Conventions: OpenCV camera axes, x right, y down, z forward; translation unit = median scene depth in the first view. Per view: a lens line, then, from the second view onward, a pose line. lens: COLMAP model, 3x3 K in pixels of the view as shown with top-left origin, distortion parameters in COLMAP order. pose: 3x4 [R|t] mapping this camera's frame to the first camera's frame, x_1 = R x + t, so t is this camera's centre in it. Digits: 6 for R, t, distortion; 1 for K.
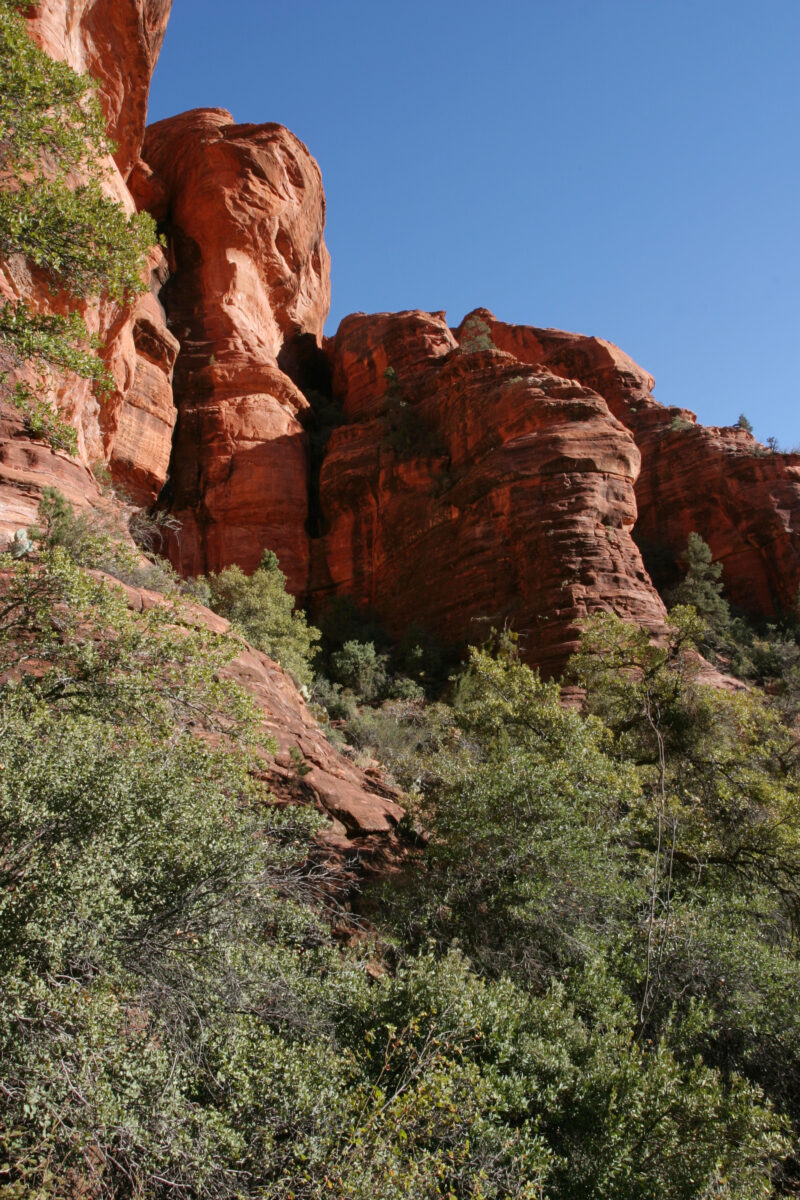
lens RADIAL K [[911.9, 0, 393.1], [0, 911.9, 608.3], [0, 0, 1]] dist [-0.099847, 0.066433]
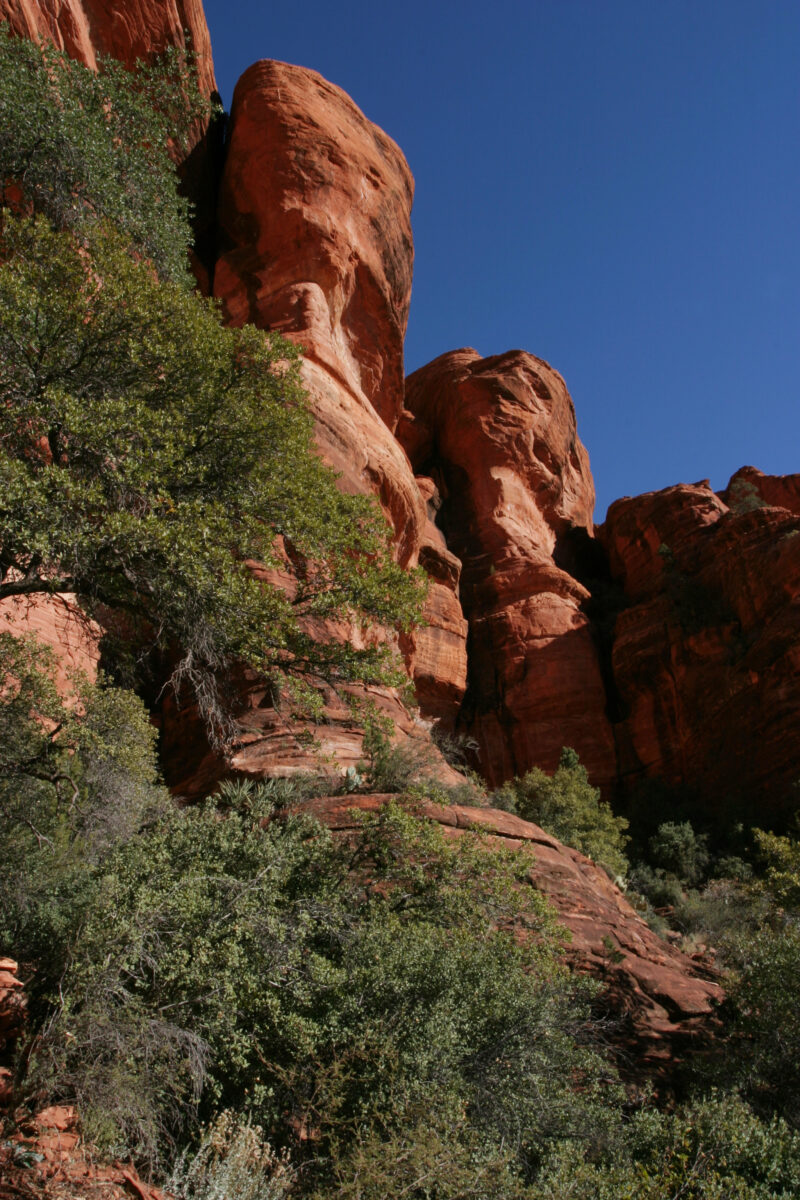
lens RADIAL K [[911.9, 0, 393.1], [0, 911.9, 608.3], [0, 0, 1]] dist [-0.099847, 0.066433]
pose [[0.935682, -0.178020, -0.304643, 0.010084], [0.111439, 0.968300, -0.223556, -0.003479], [0.334783, 0.175228, 0.925859, -0.031354]]
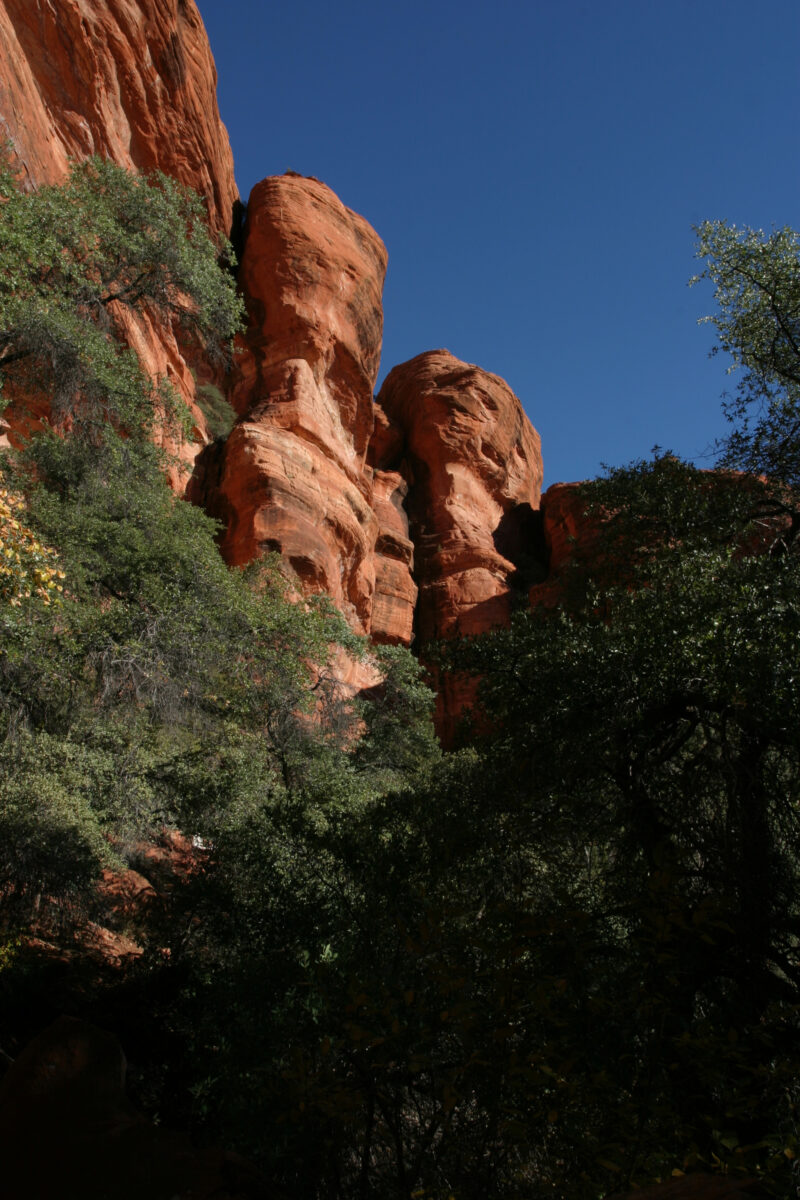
lens RADIAL K [[911.9, 0, 393.1], [0, 911.9, 608.3], [0, 0, 1]] dist [-0.099847, 0.066433]
pose [[0.934061, -0.097764, -0.343471, 0.218500], [0.065328, 0.992346, -0.104798, -0.038648], [0.351087, 0.075449, 0.933298, -0.360379]]
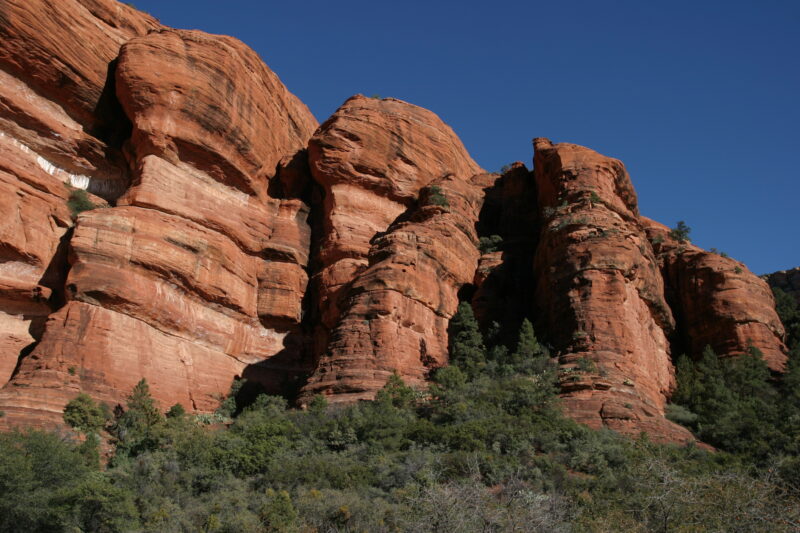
lens RADIAL K [[756.8, 0, 402.6], [0, 756.8, 278.2], [0, 0, 1]] dist [-0.080158, 0.077447]
pose [[0.720572, -0.201547, -0.663442, 1.062528], [0.157189, 0.979394, -0.126804, 0.032072], [0.675328, -0.012914, 0.737405, -0.121908]]
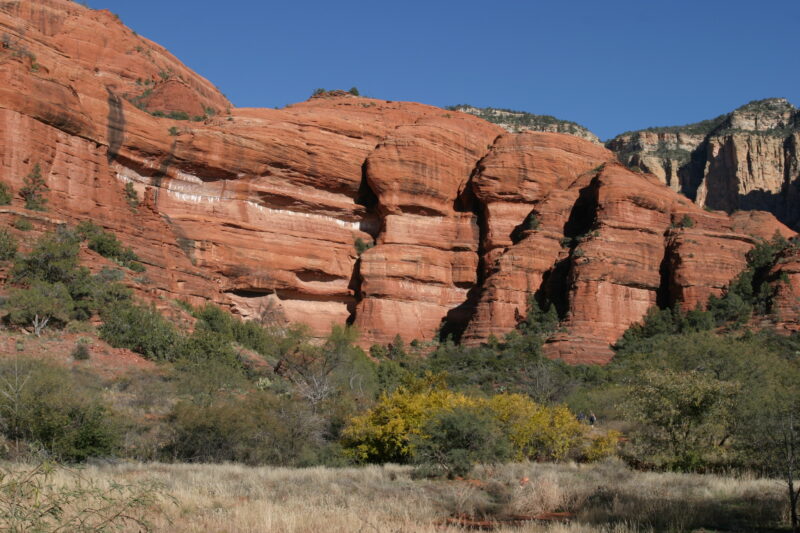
lens RADIAL K [[1011.3, 0, 400.0], [0, 1011.3, 266.5], [0, 0, 1]] dist [-0.024552, 0.001211]
pose [[0.431402, -0.079328, -0.898665, 3.434794], [0.233896, 0.971901, 0.026488, -0.377500], [0.871312, -0.221621, 0.437834, -1.150173]]
